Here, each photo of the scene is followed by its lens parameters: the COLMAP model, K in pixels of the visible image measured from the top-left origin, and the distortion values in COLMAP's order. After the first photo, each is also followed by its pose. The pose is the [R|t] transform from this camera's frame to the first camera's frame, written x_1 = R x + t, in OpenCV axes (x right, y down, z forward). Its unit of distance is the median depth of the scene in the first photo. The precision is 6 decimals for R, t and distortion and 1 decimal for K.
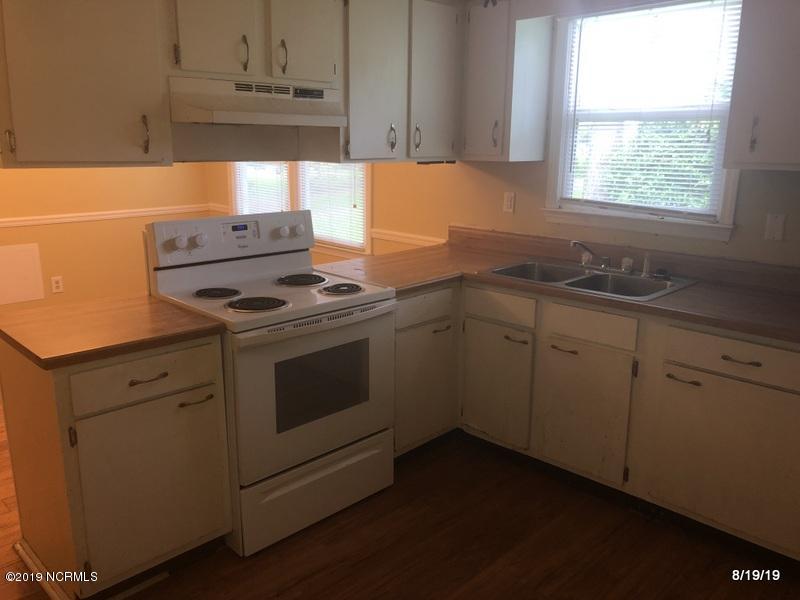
lens RADIAL K [[656.6, 0, 400.0], [0, 656.6, 300.0], [0, 0, 1]] dist [0.053481, -0.004233]
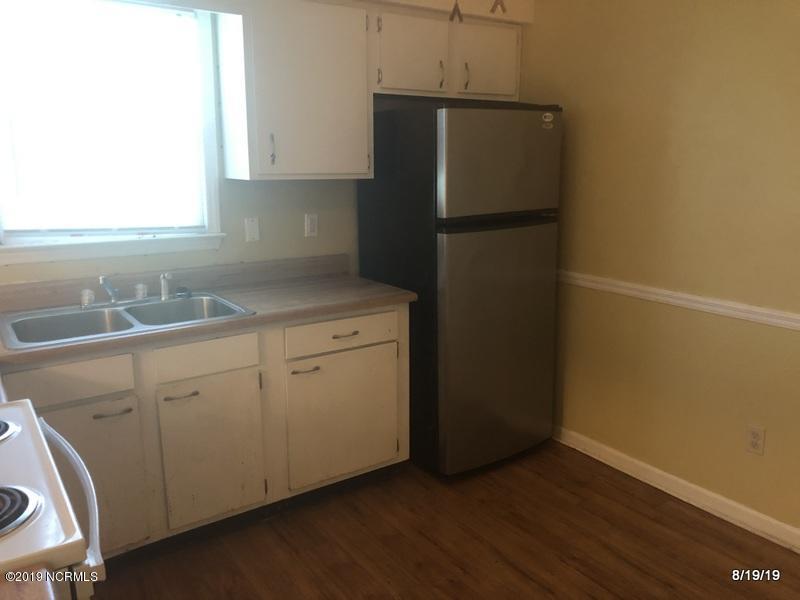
lens RADIAL K [[656.6, 0, 400.0], [0, 656.6, 300.0], [0, 0, 1]] dist [0.053481, -0.004233]
pose [[0.191412, -0.224023, 0.955602, -0.503185], [0.236268, 0.955492, 0.176671, -0.132506], [-0.952648, 0.191961, 0.235822, 0.508212]]
